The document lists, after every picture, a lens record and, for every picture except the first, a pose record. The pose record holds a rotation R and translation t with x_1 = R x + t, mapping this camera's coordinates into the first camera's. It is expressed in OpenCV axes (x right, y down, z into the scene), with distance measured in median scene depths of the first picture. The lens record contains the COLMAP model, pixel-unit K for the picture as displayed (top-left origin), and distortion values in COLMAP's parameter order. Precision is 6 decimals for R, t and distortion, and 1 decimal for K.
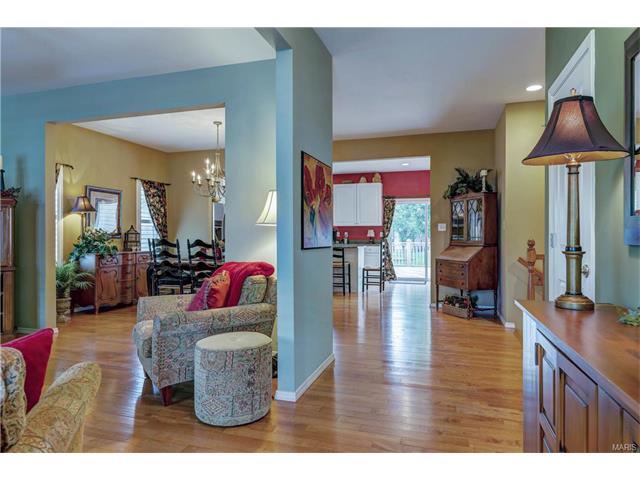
lens RADIAL K [[394.3, 0, 323.8], [0, 394.3, 235.2], [0, 0, 1]] dist [0.000007, -0.004144]
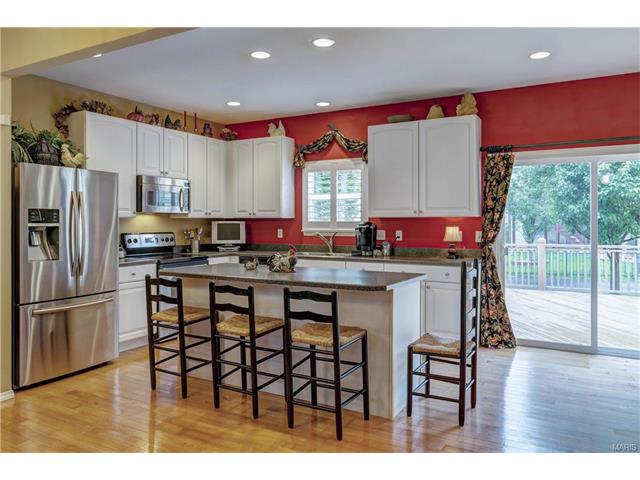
lens RADIAL K [[473.3, 0, 322.2], [0, 473.3, 225.2], [0, 0, 1]] dist [-0.002819, 0.001046]
pose [[0.977609, 0.000720, -0.210427, 0.112387], [0.000773, 0.999975, 0.007012, -0.023120], [0.210427, -0.007017, 0.977584, 0.585650]]
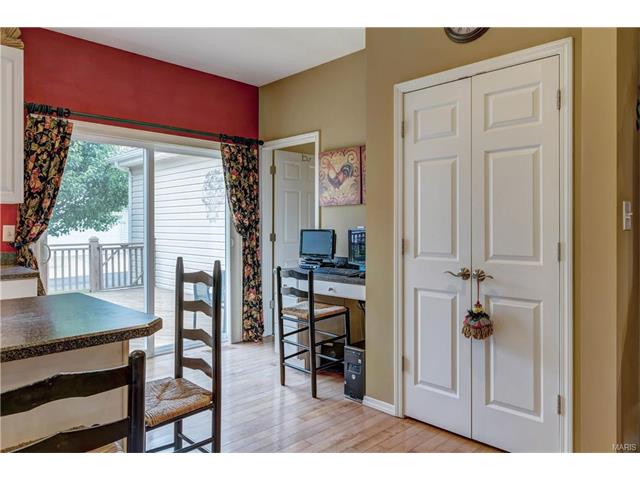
lens RADIAL K [[440.0, 0, 323.8], [0, 440.0, 225.7], [0, 0, 1]] dist [0.002688, -0.009178]
pose [[0.458338, 0.003967, 0.888769, -0.044514], [0.000298, 0.999989, -0.004617, -0.007434], [-0.888778, 0.002381, 0.458332, 0.827996]]
